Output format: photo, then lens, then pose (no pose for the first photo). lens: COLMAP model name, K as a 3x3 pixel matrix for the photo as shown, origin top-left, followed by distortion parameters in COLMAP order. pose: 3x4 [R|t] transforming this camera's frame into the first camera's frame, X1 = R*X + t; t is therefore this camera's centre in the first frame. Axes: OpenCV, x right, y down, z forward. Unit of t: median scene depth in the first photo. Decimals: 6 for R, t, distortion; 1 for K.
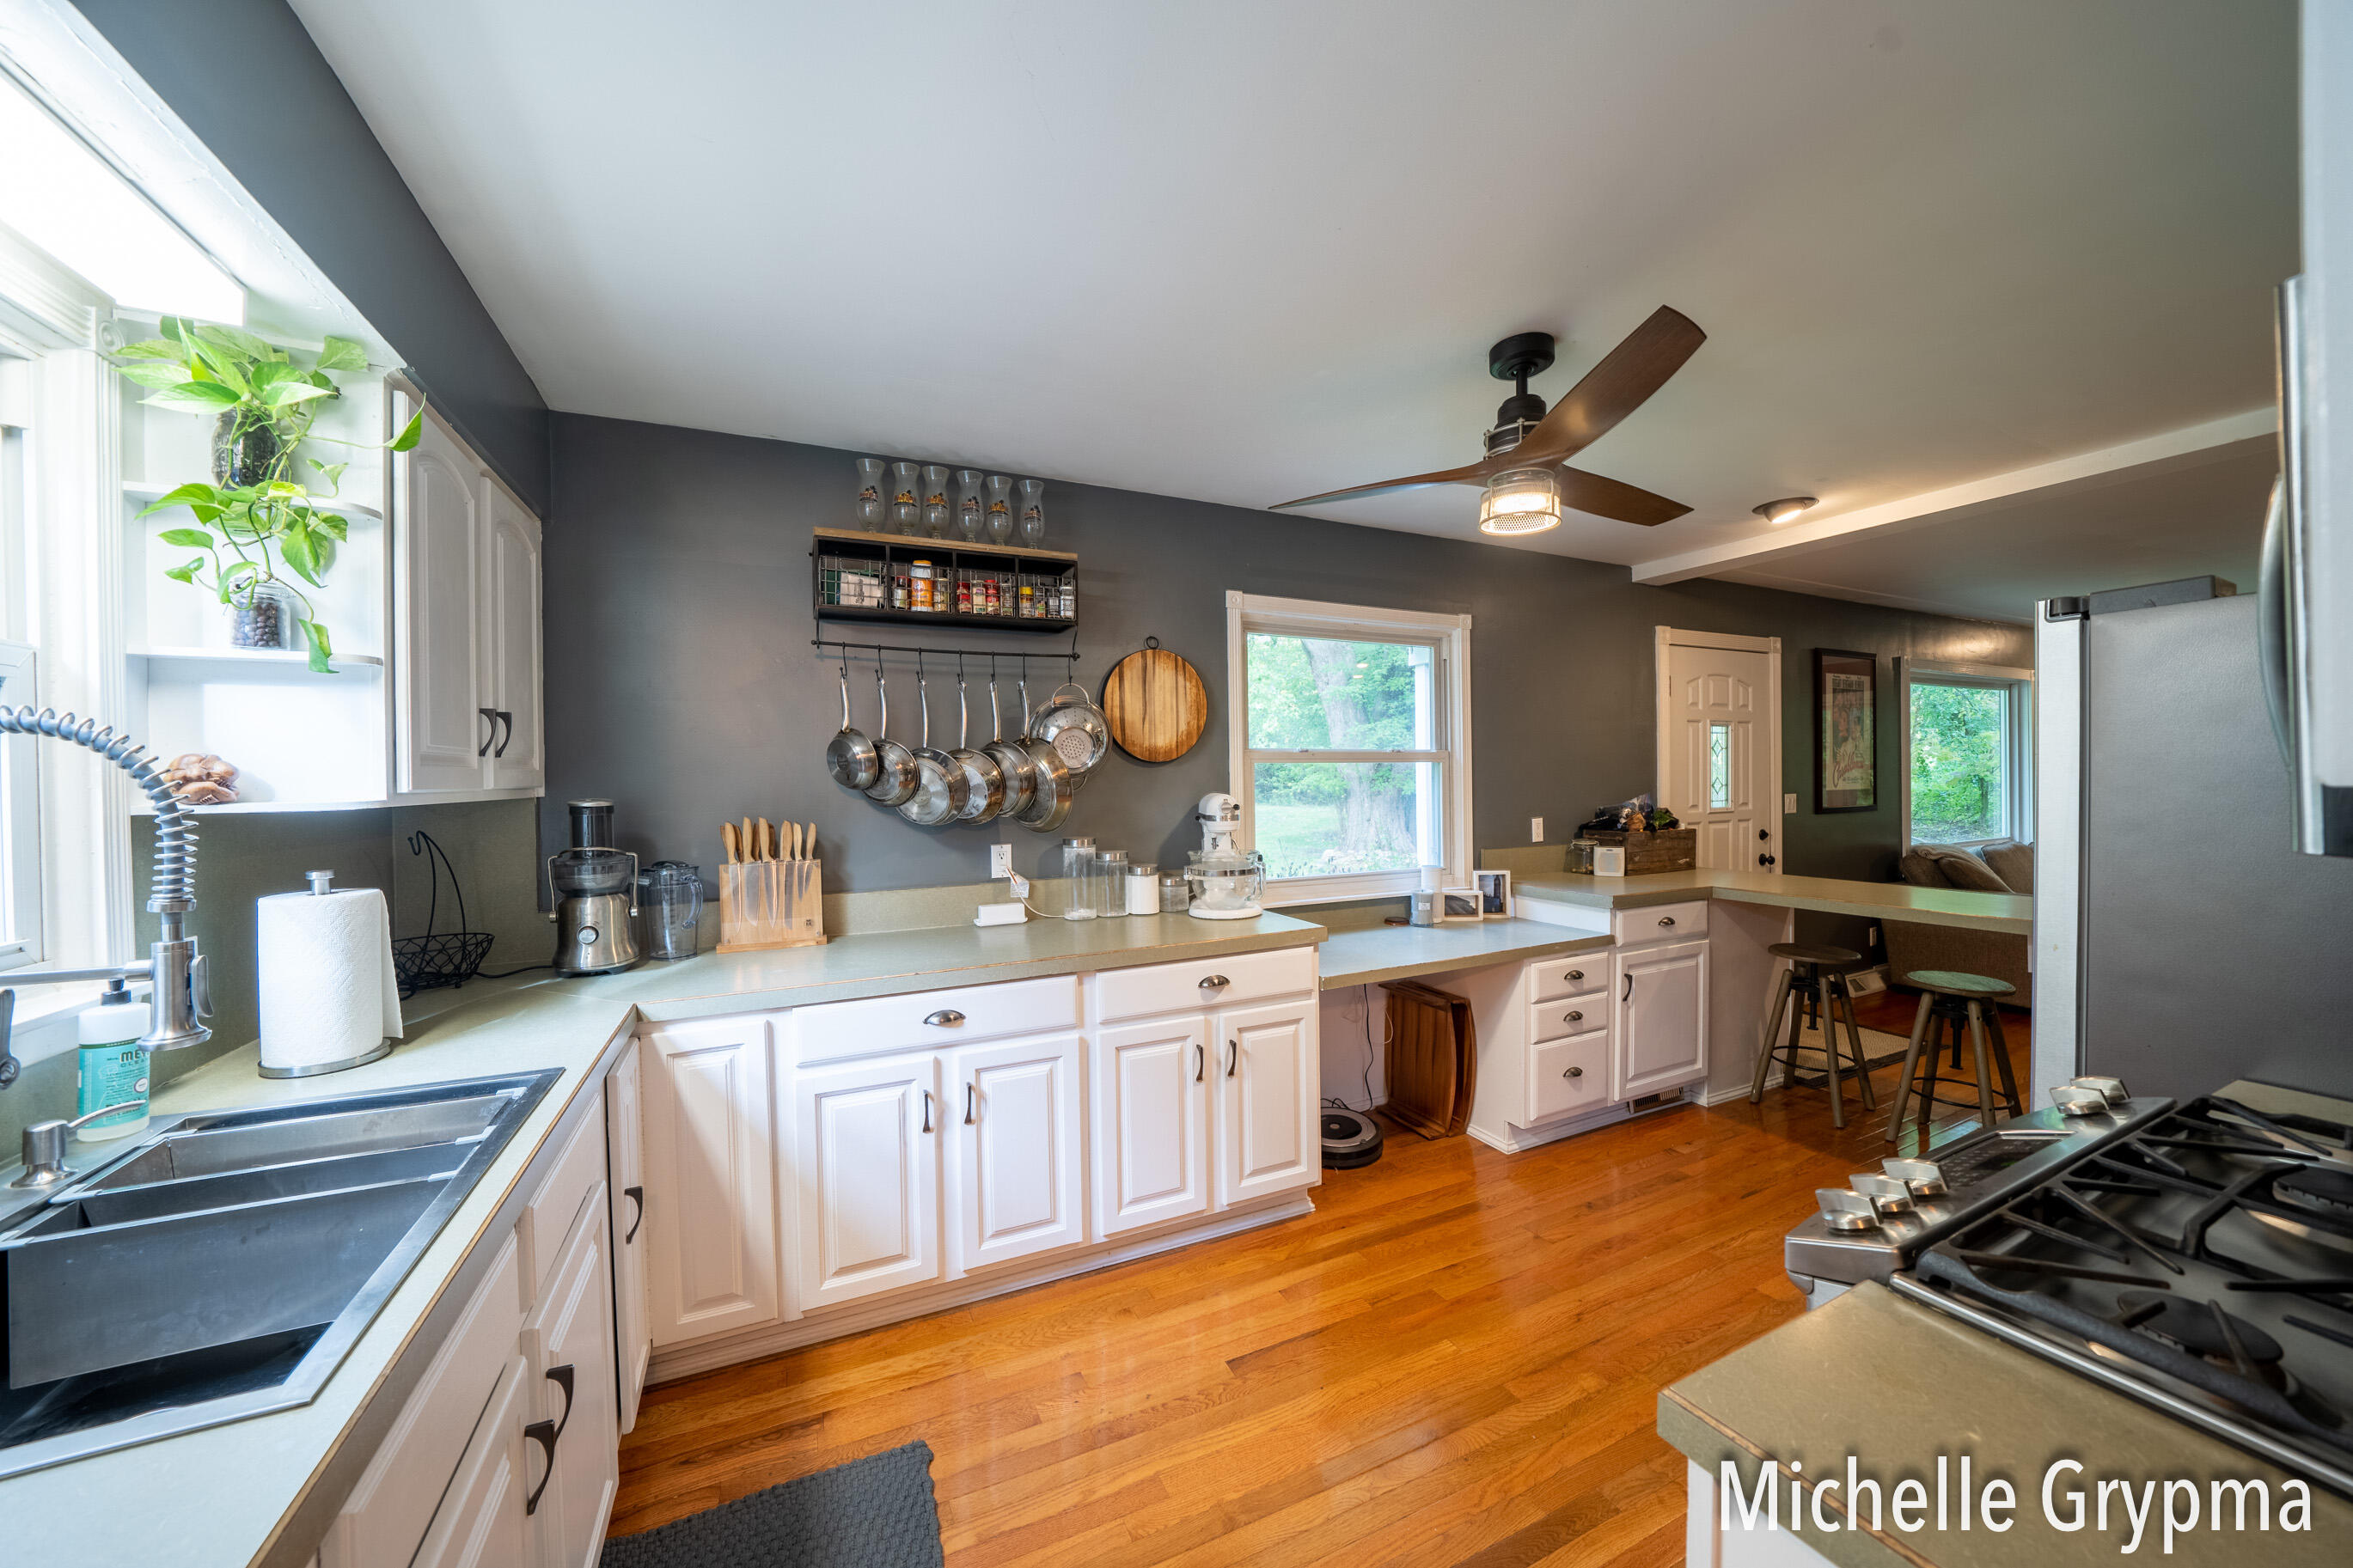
lens RADIAL K [[820.6, 0, 1171.6], [0, 820.6, 786.2], [0, 0, 1]] dist [-0.025276, 0.002300]
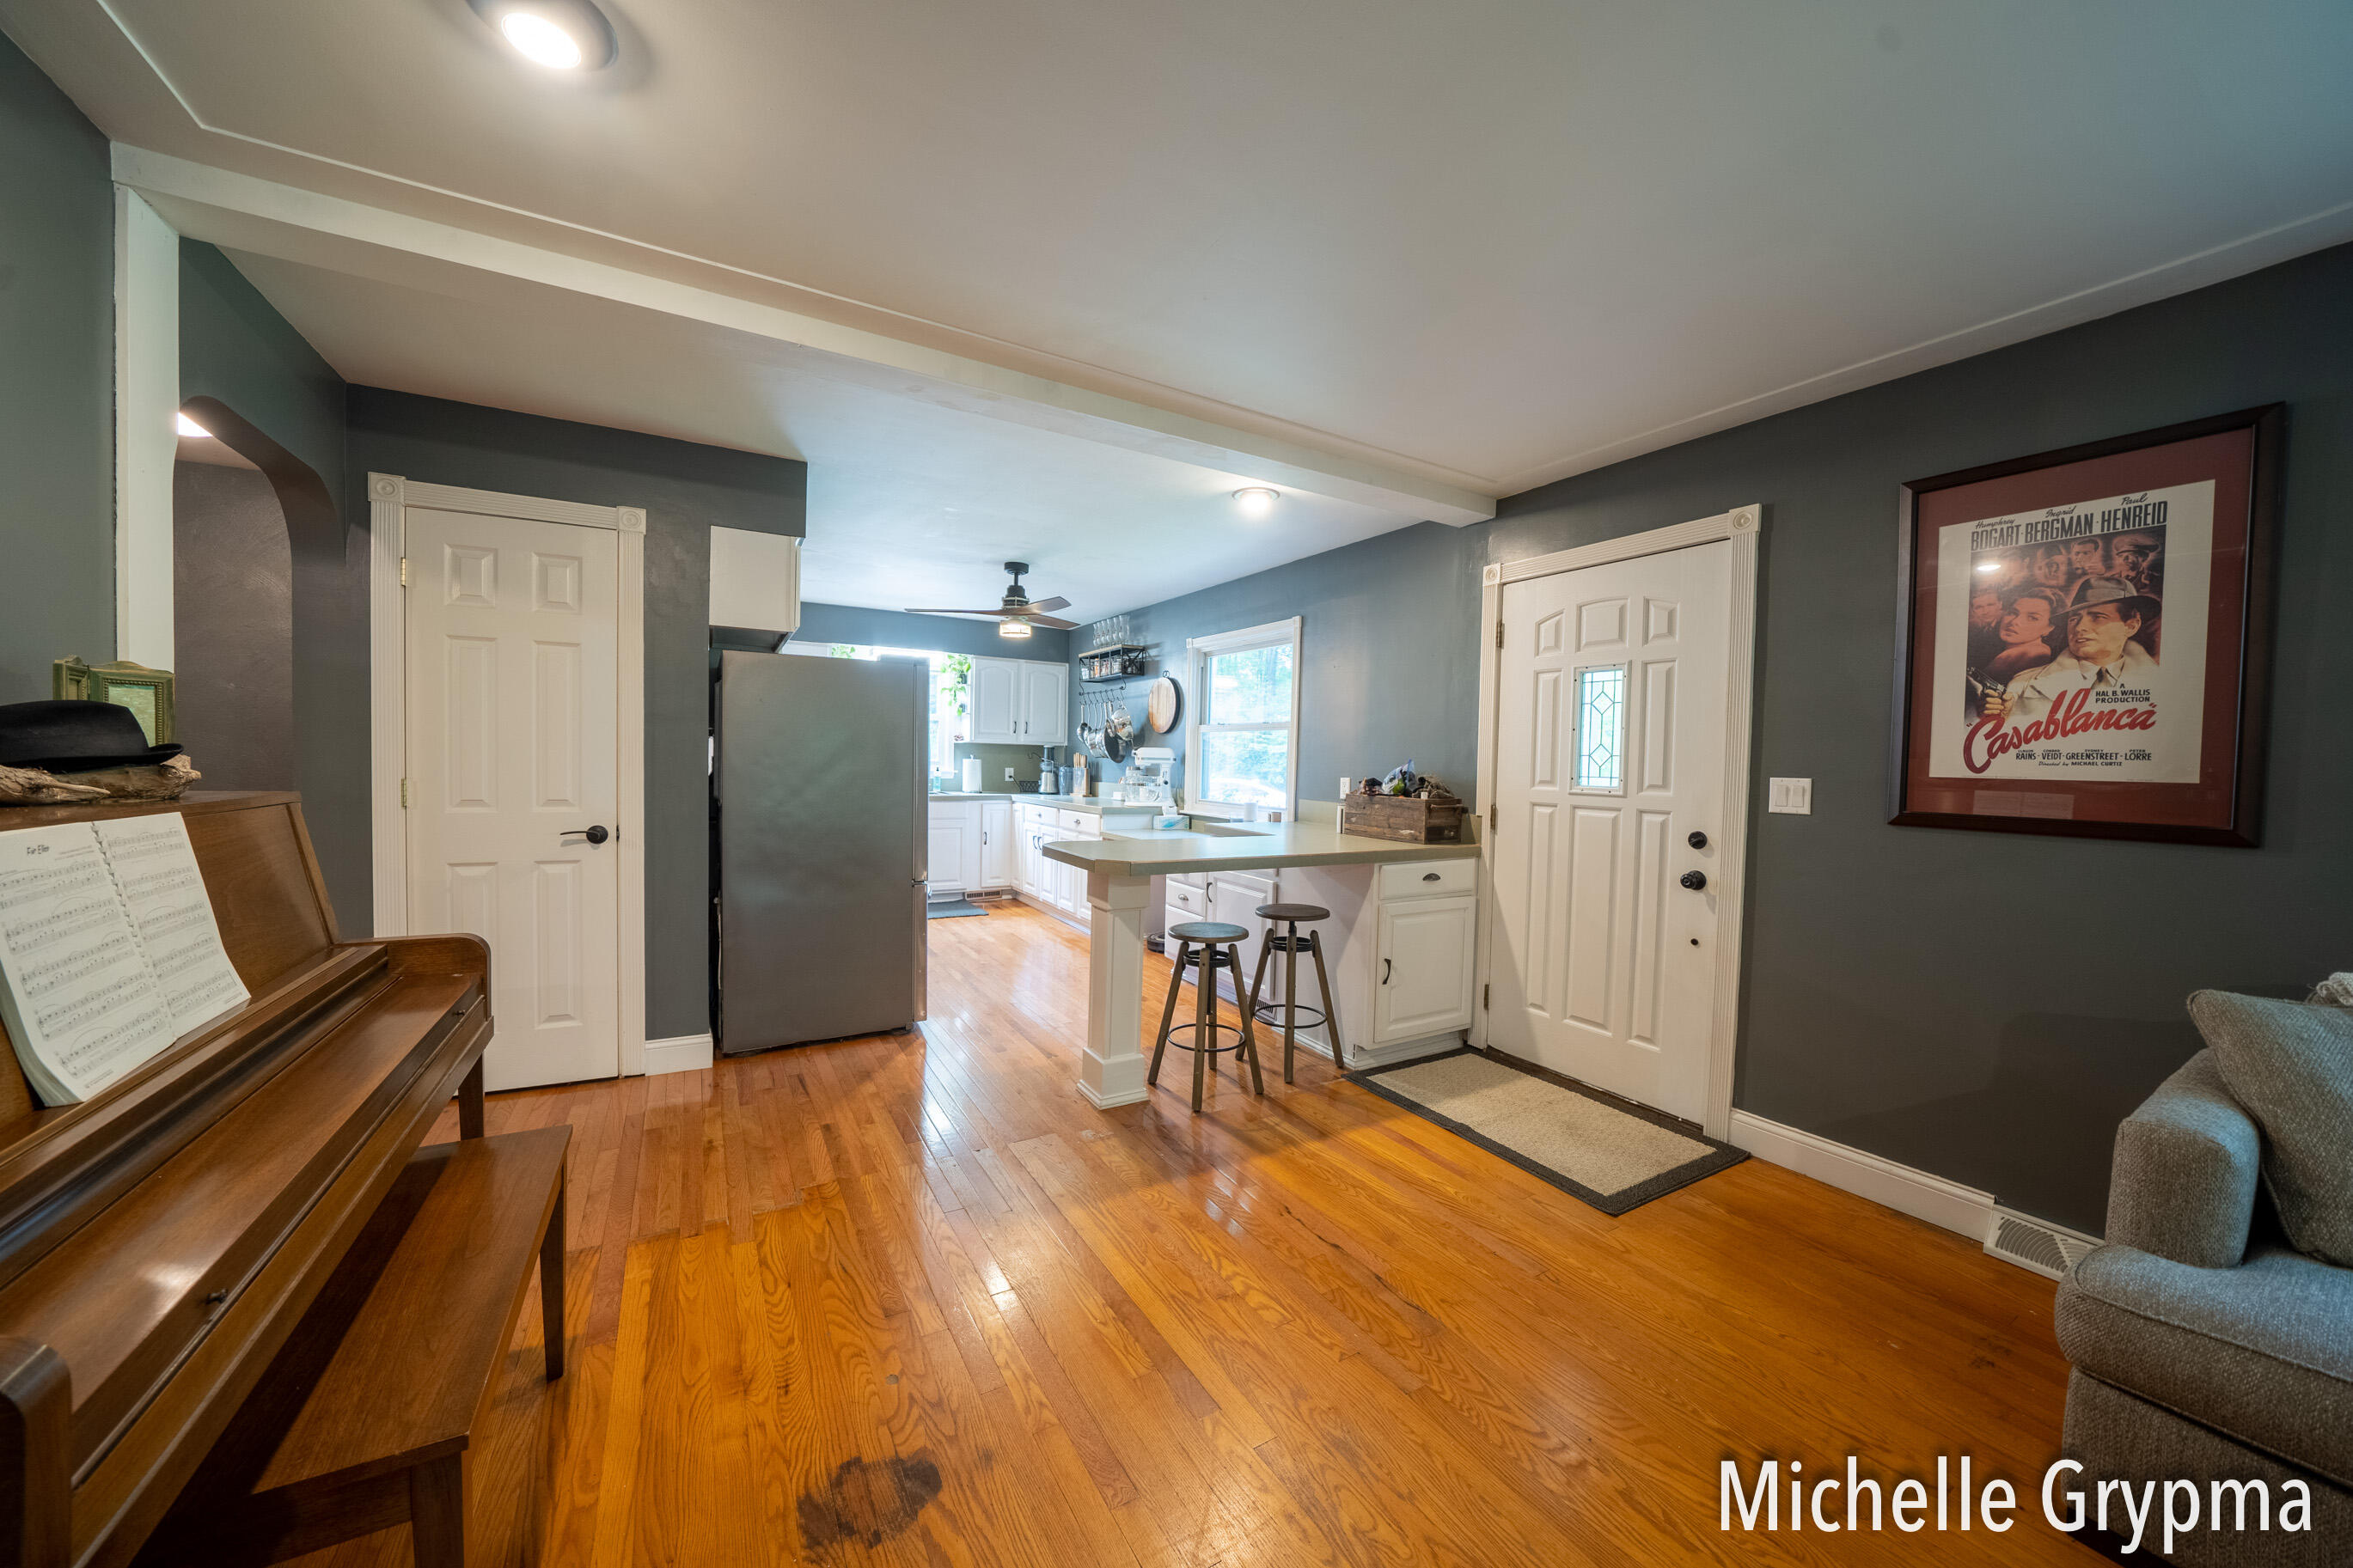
lens RADIAL K [[820.6, 0, 1168.6], [0, 820.6, 786.8], [0, 0, 1]] dist [-0.025276, 0.002300]
pose [[0.087558, 0.049391, -0.994934, 2.535979], [-0.036177, 0.998269, 0.046372, 0.011820], [0.995502, 0.031934, 0.089194, 1.058509]]
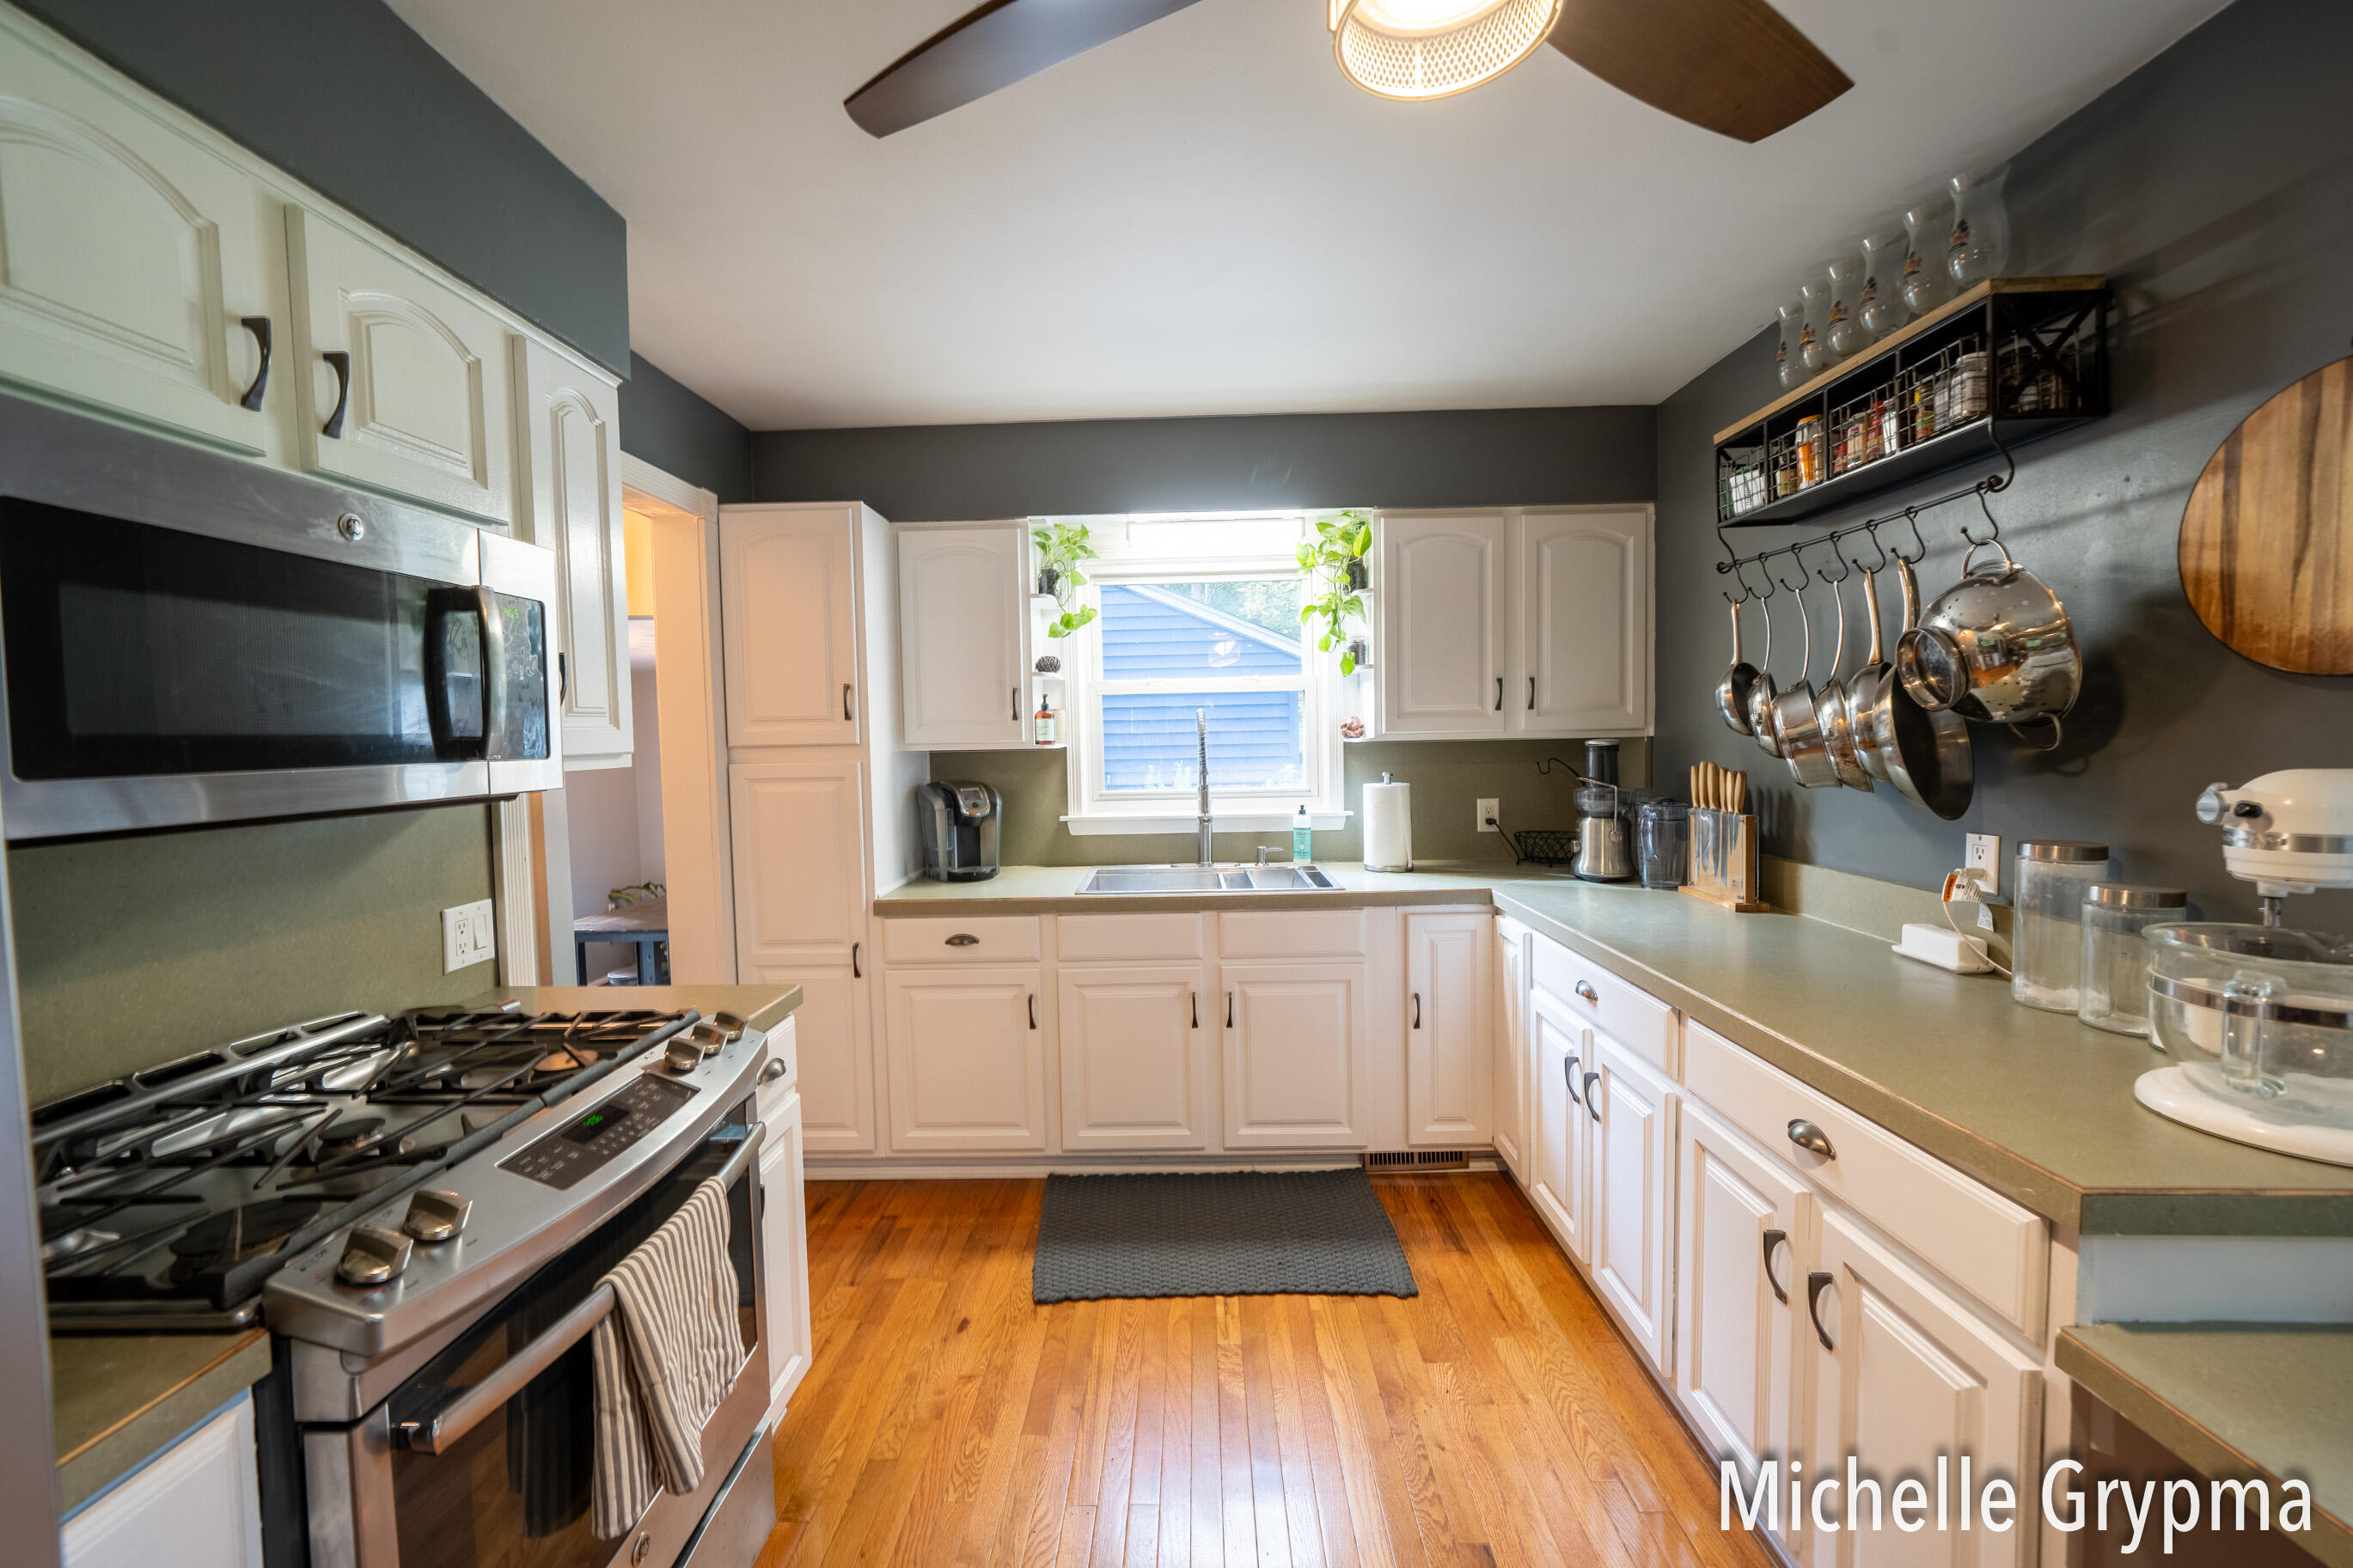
lens RADIAL K [[910.8, 0, 1168.9], [0, 910.8, 779.3], [0, 0, 1]] dist [-0.009188, 0.001487]
pose [[-0.442675, 0.067578, -0.894132, 0.712105], [0.015891, 0.997591, 0.067529, -0.022963], [0.896541, 0.015685, -0.442682, 0.897826]]
